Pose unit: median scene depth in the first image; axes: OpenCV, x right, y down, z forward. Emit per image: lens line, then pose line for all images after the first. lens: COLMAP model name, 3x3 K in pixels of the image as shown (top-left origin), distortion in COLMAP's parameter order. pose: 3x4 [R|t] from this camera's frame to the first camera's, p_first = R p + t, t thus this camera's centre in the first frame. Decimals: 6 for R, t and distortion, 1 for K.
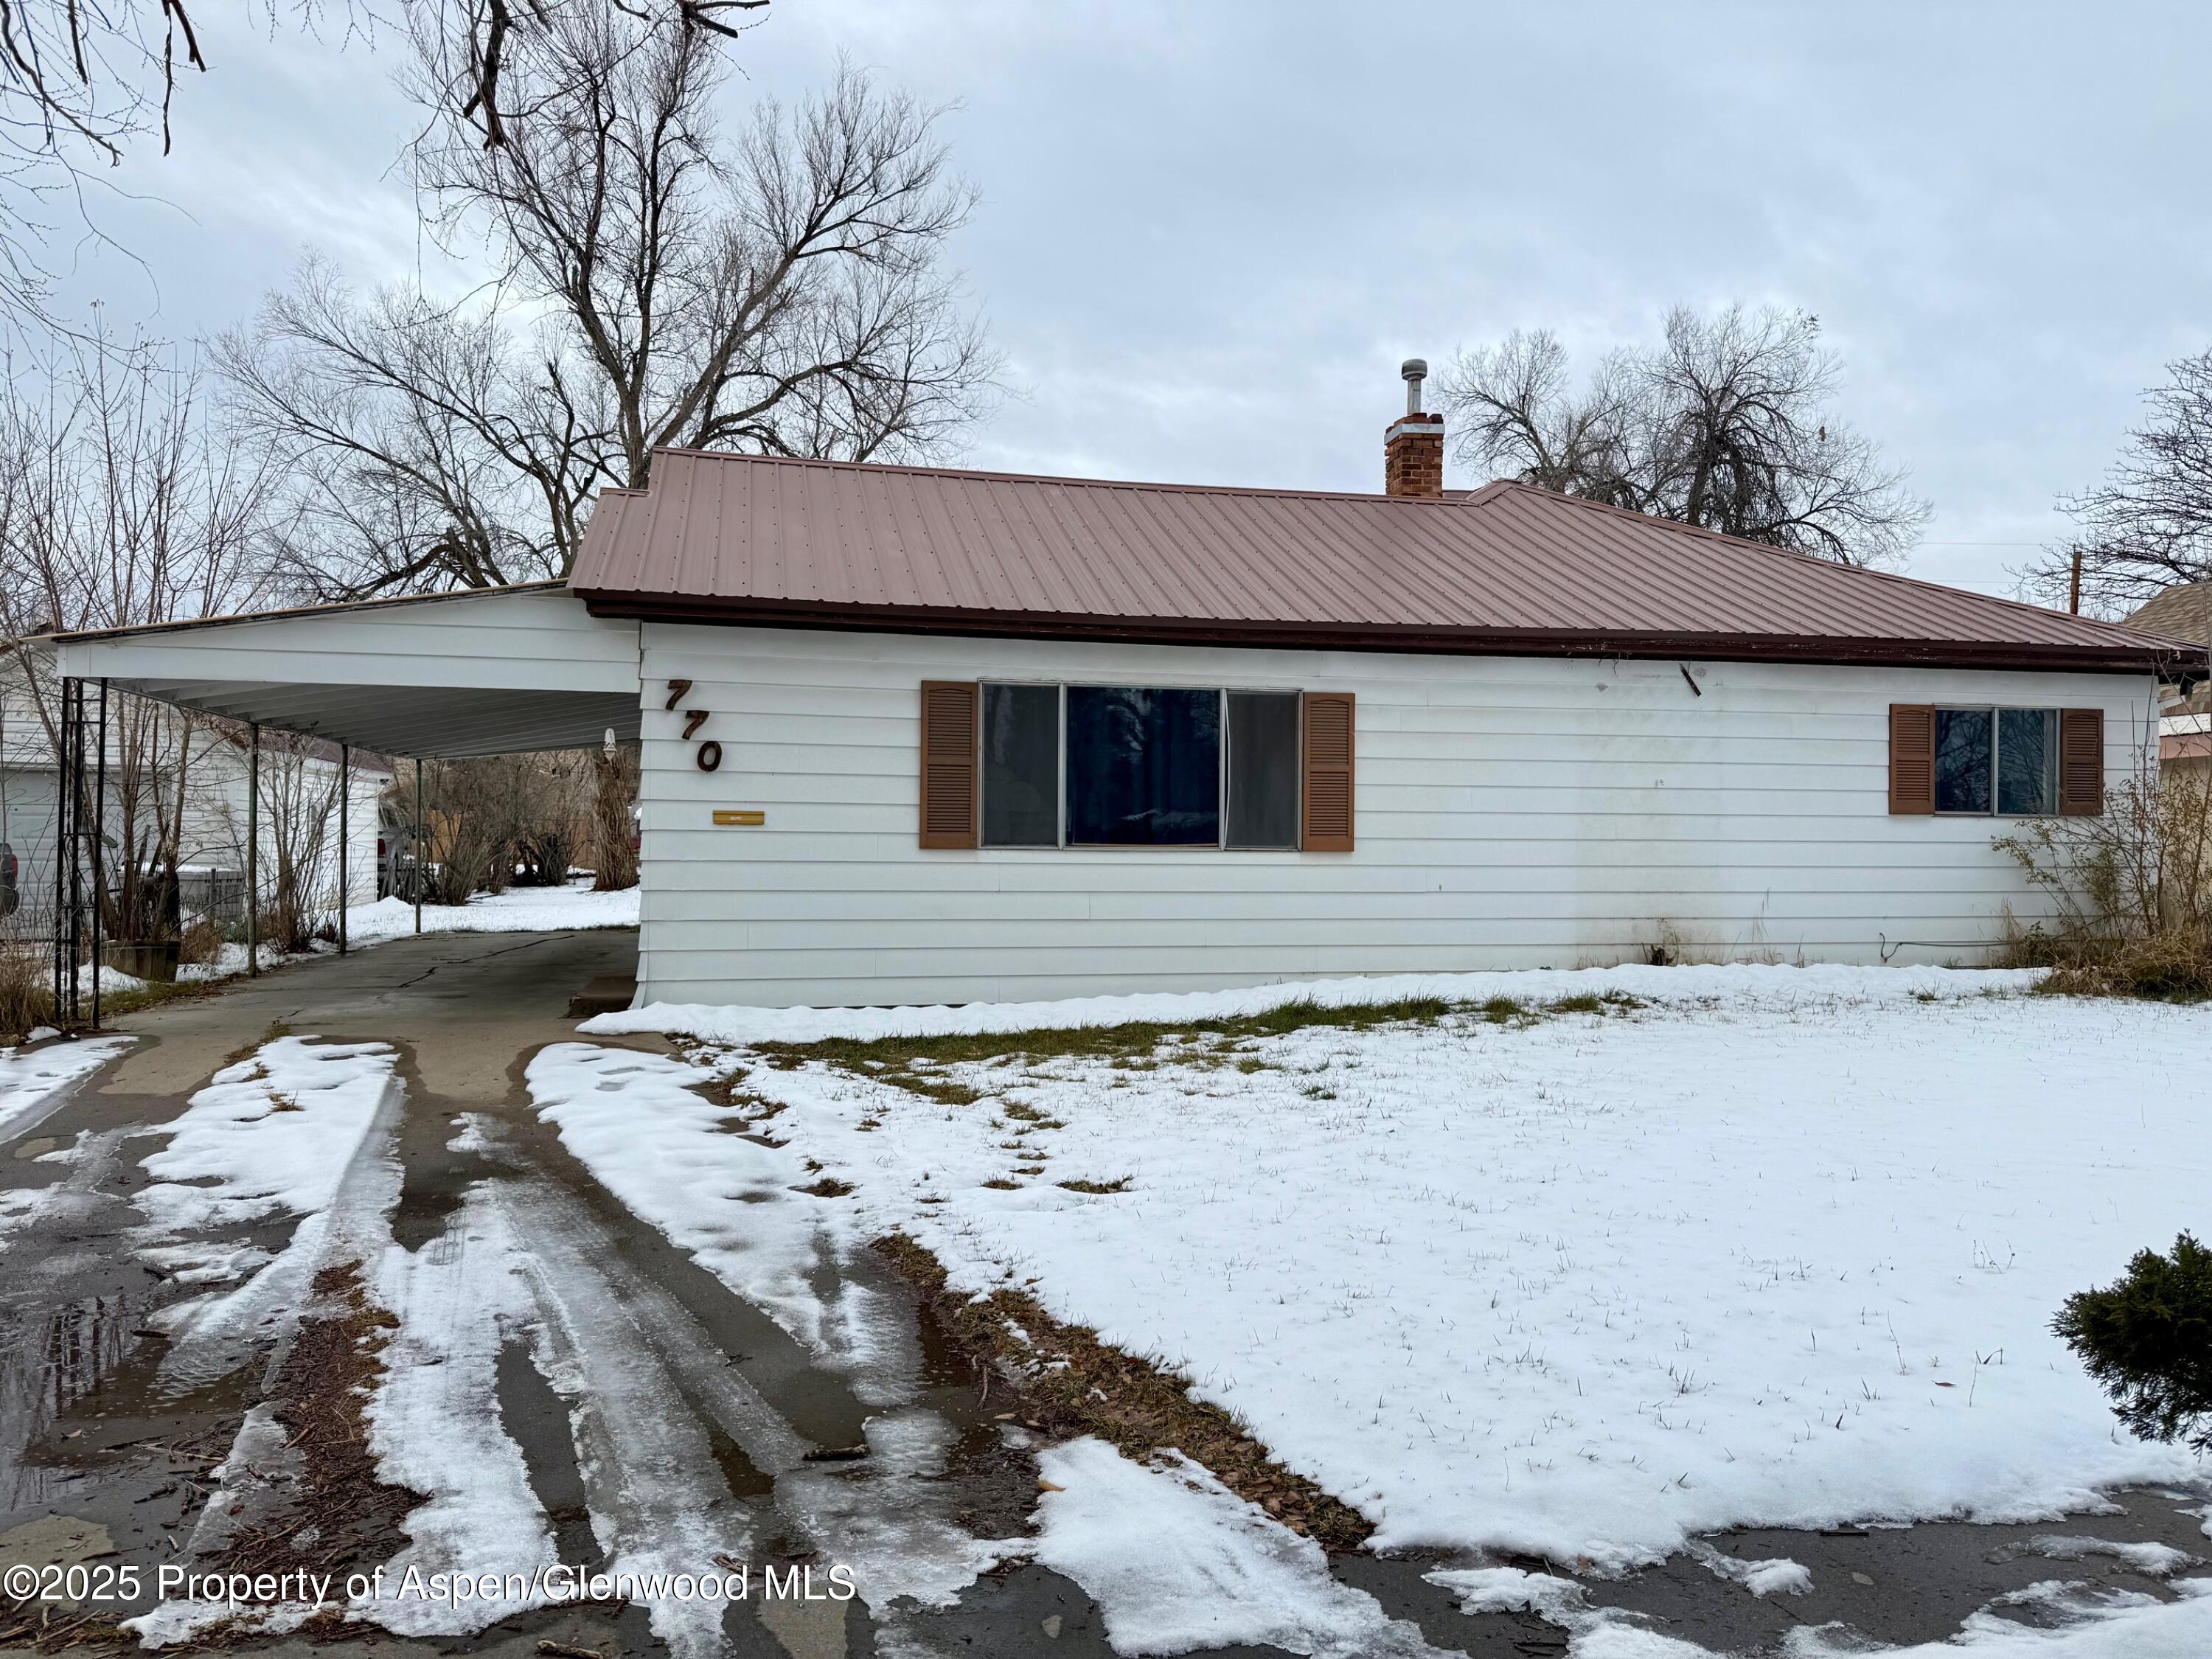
lens RADIAL K [[1538.0, 0, 1106.0], [0, 1538.0, 829.5], [0, 0, 1]] dist [0.056778, -0.070336]
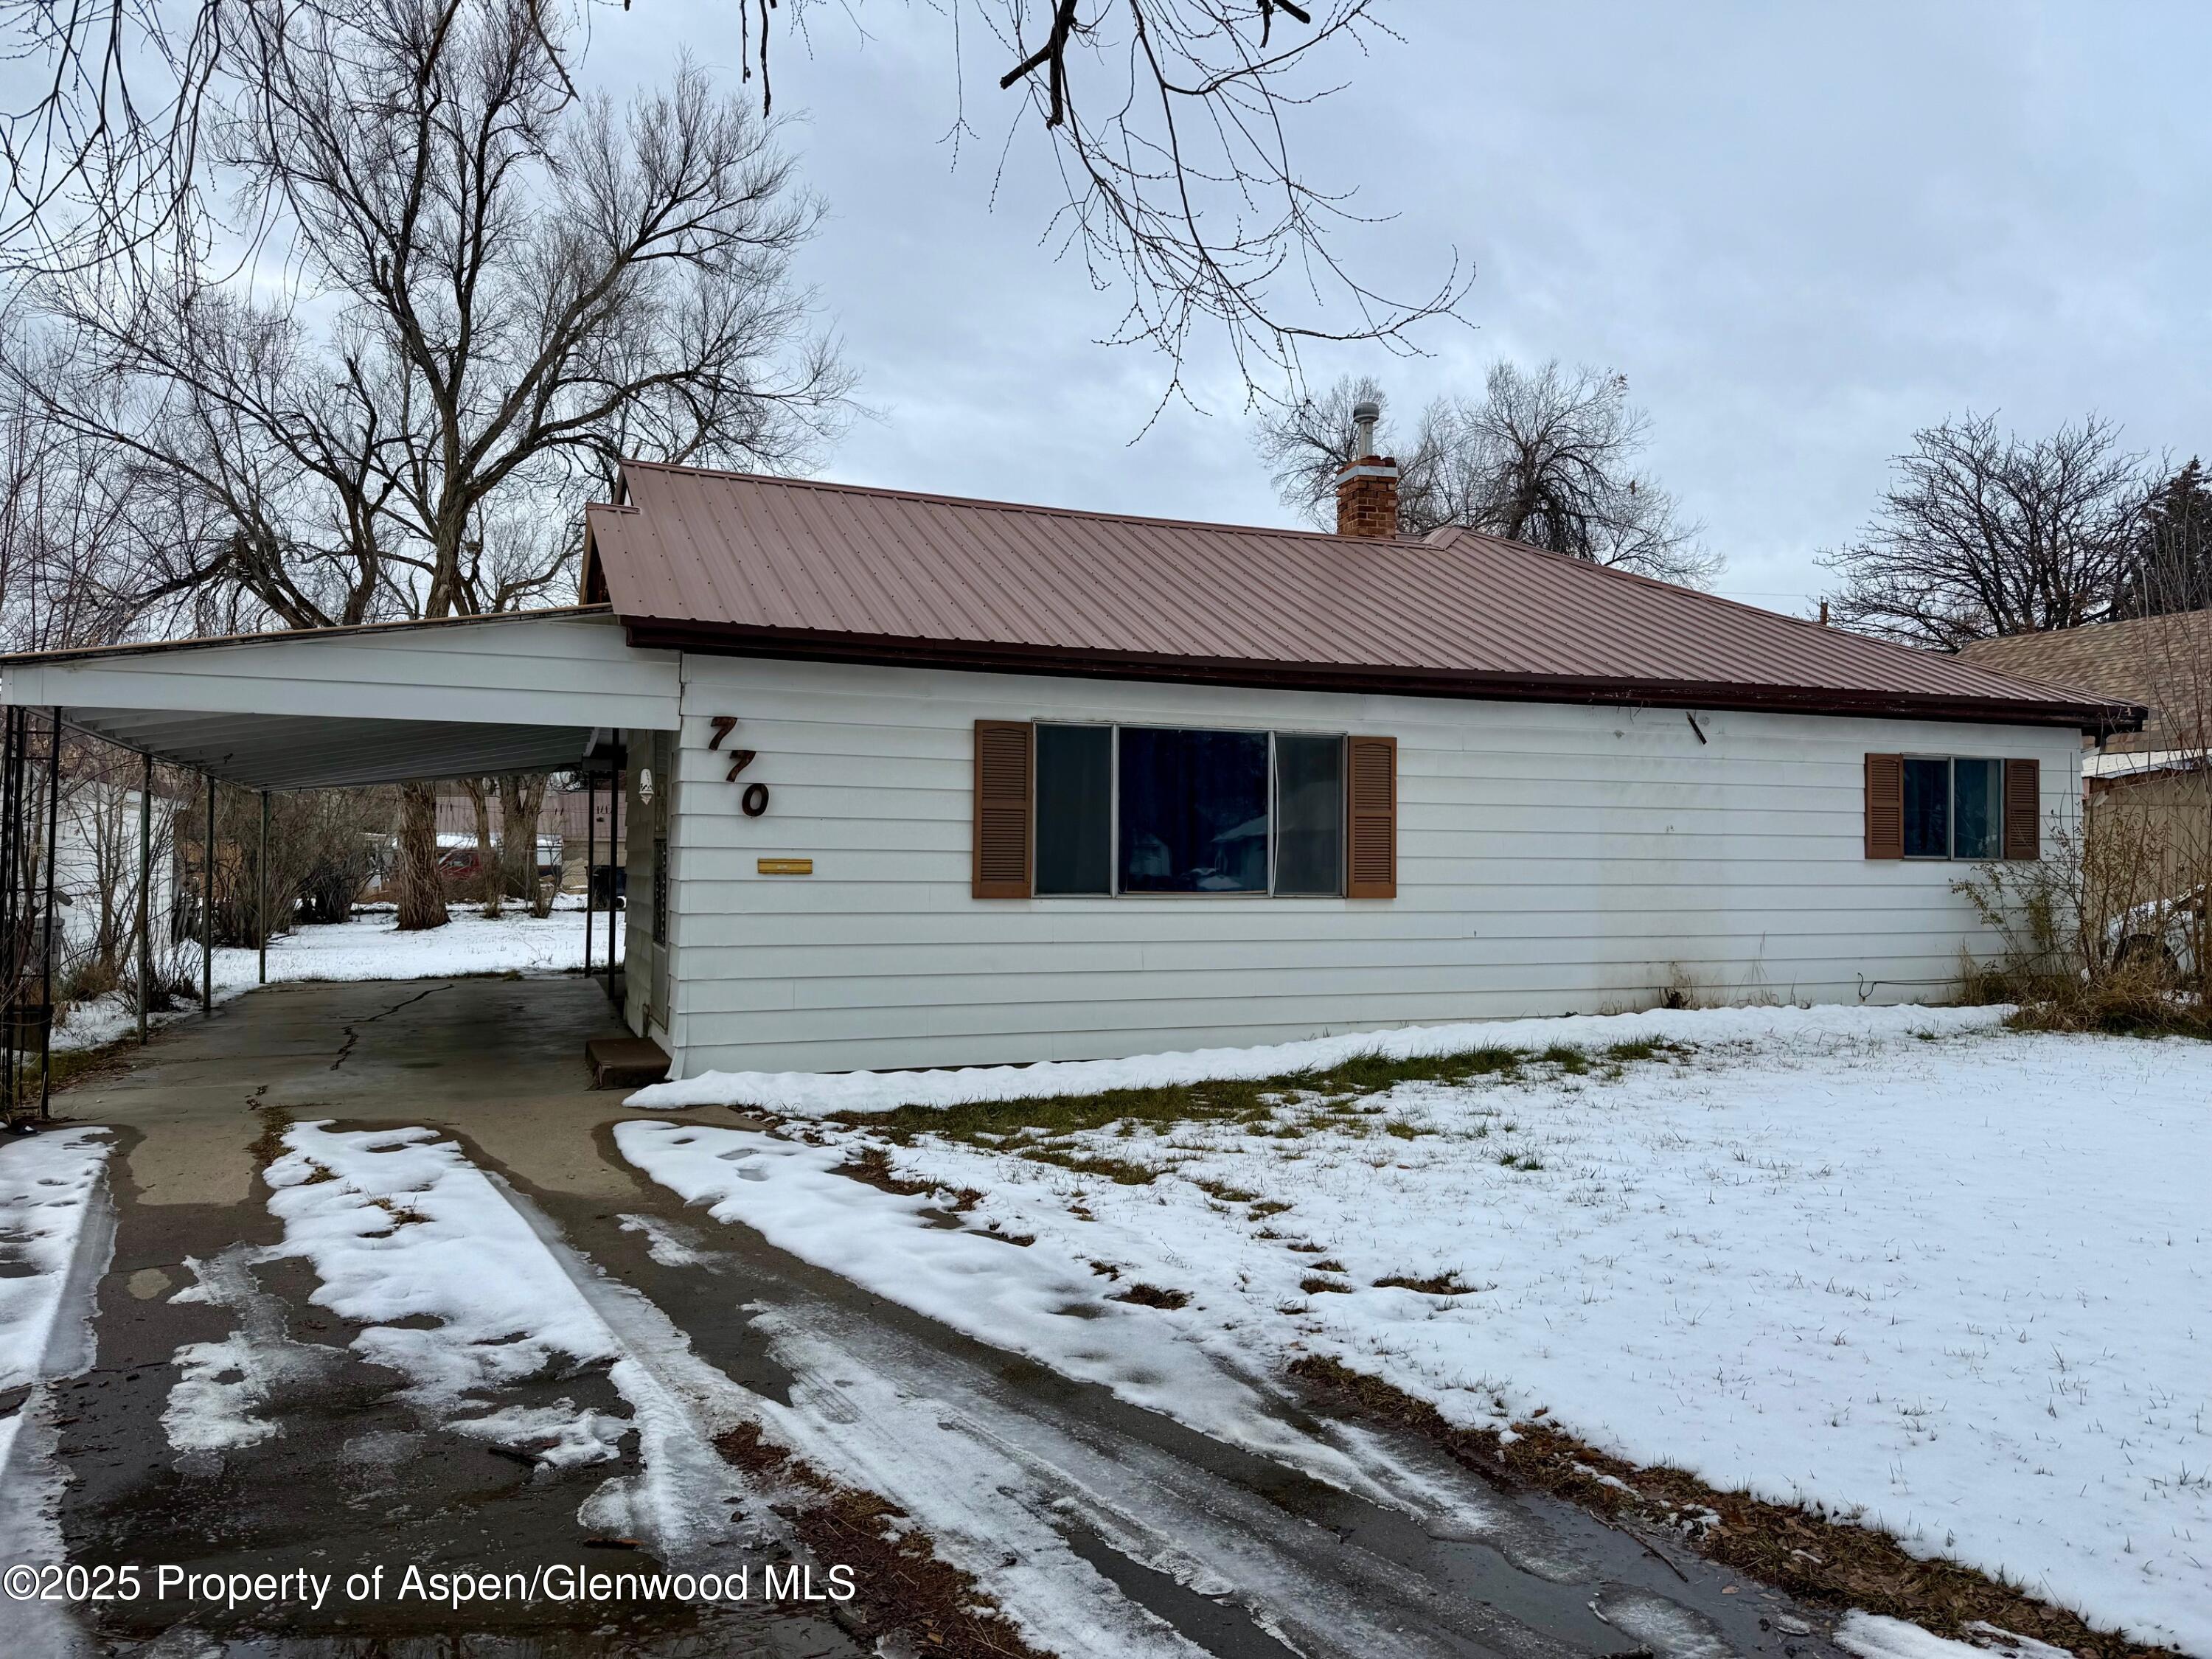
lens RADIAL K [[1538.0, 0, 1106.0], [0, 1538.0, 829.5], [0, 0, 1]] dist [0.056778, -0.070336]
pose [[0.987317, 0.002412, 0.158745, -0.176119], [0.000137, 0.999871, -0.016048, -0.013502], [-0.158763, 0.015866, 0.987189, 0.053695]]
